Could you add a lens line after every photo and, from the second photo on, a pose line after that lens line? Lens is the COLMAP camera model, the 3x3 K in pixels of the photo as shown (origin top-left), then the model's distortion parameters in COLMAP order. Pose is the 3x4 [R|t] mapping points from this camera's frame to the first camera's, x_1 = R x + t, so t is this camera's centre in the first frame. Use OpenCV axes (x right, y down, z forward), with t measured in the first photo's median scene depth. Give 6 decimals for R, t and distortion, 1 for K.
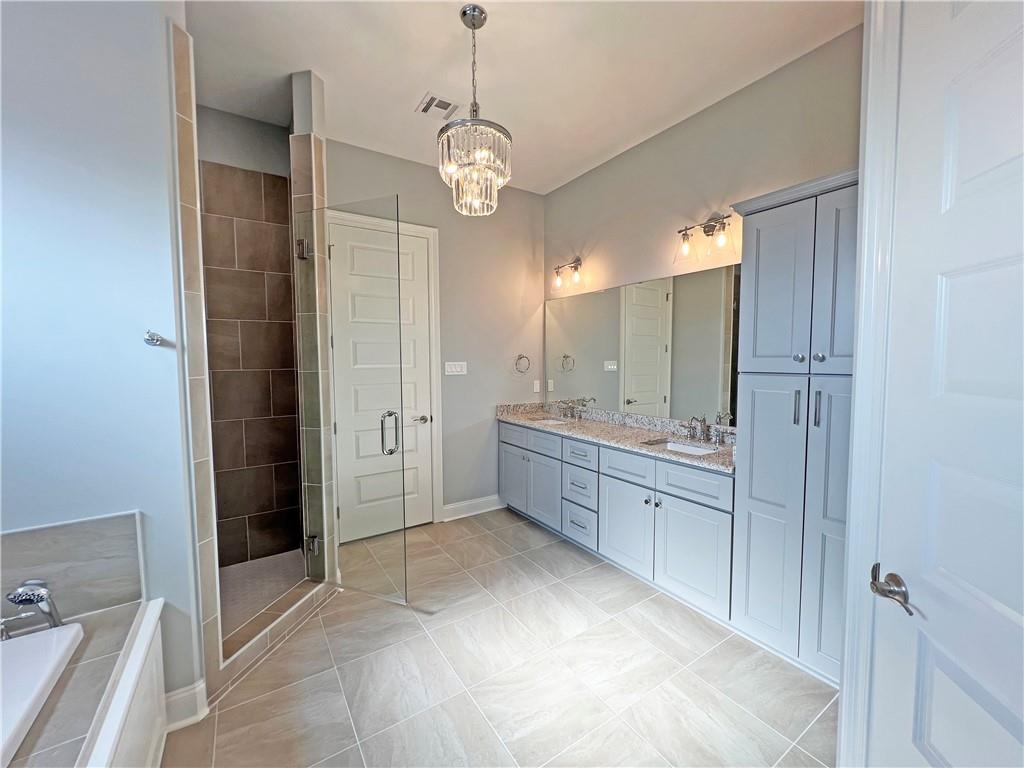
lens RADIAL K [[411.1, 0, 512.0], [0, 411.1, 384.0], [0, 0, 1]] dist [0.001104, 0.000451]
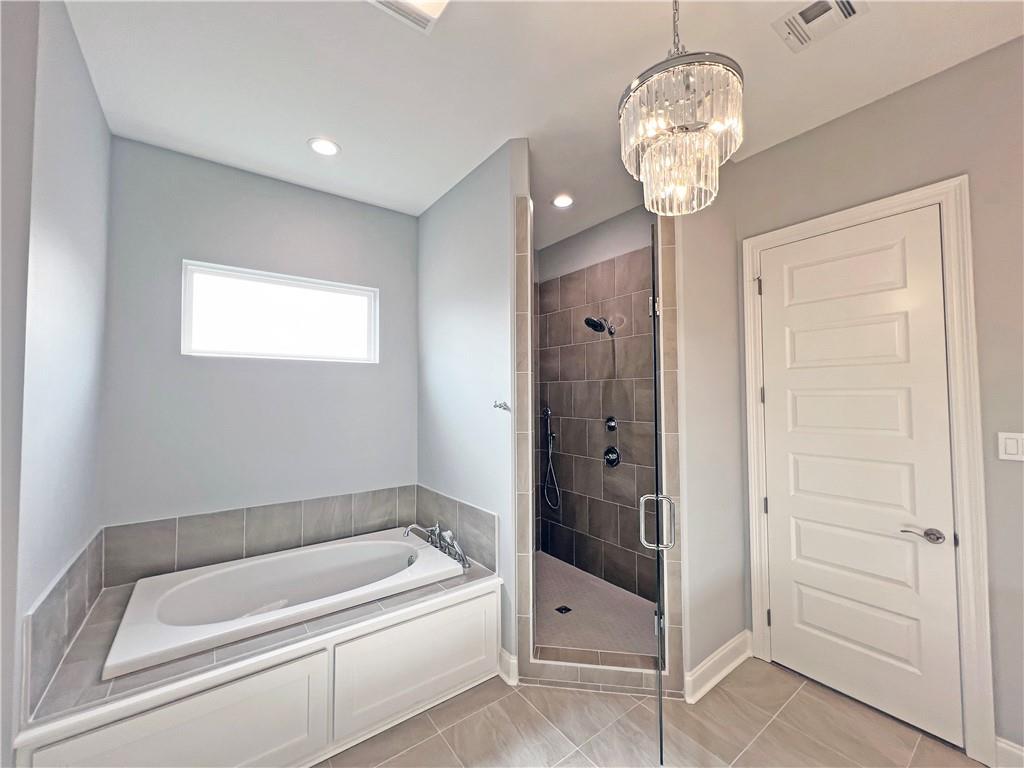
lens RADIAL K [[411.1, 0, 512.0], [0, 411.1, 384.0], [0, 0, 1]] dist [0.001104, 0.000451]
pose [[0.060555, -0.025049, -0.997851, 0.572047], [-0.057897, 0.997914, -0.028564, -0.125244], [0.996484, 0.059502, 0.058978, 0.797791]]
